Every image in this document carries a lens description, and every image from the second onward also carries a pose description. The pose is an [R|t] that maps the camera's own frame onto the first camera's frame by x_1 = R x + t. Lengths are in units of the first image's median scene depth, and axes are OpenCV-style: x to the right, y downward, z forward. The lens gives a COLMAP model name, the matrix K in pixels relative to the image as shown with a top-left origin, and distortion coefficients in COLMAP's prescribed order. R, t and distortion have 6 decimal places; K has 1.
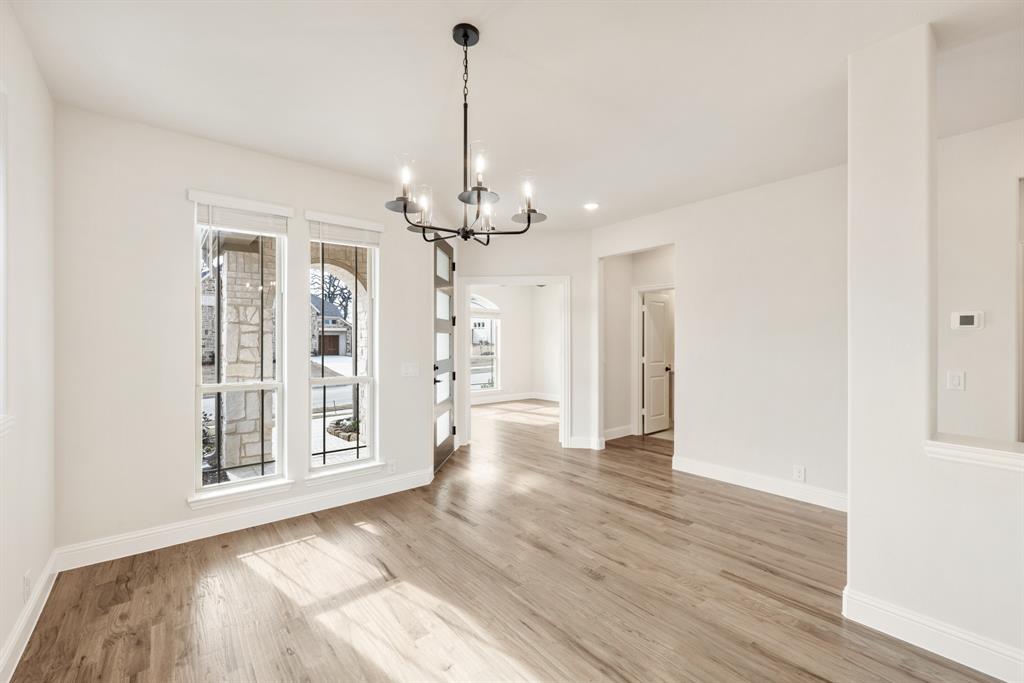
lens RADIAL K [[414.4, 0, 510.7], [0, 414.4, 340.5], [0, 0, 1]] dist [-0.000356, 0.000049]
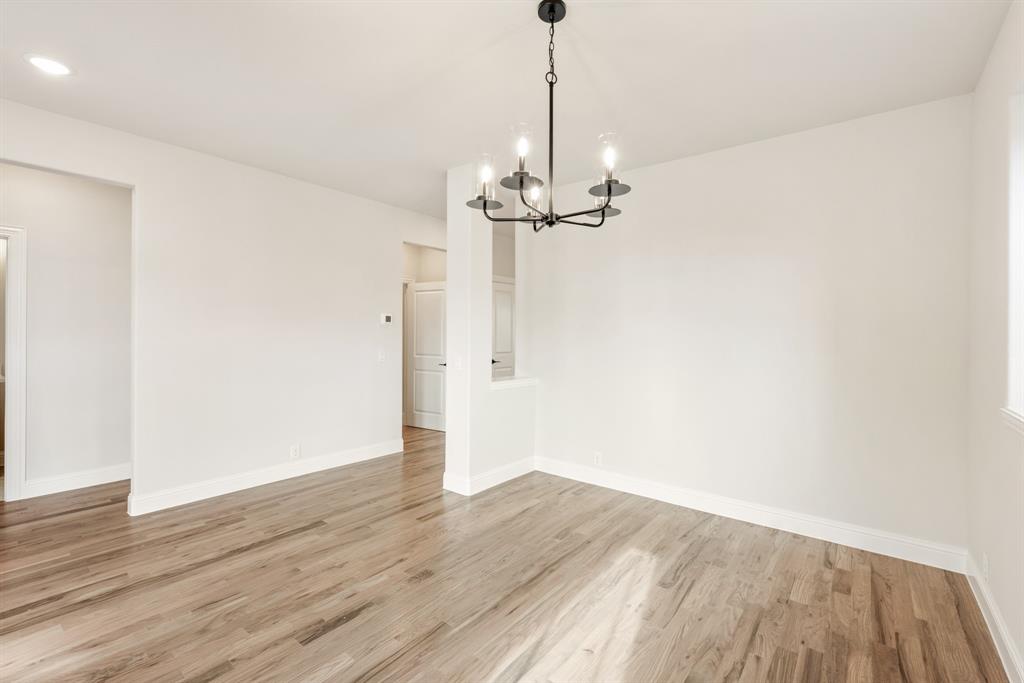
lens RADIAL K [[450.1, 0, 512.3], [0, 450.1, 331.7], [0, 0, 1]] dist [0.000423, 0.000001]
pose [[-0.198630, 0.000126, 0.980075, -0.668486], [-0.010720, 0.999940, -0.002301, 0.000299], [-0.980016, -0.010964, -0.198617, 0.781853]]
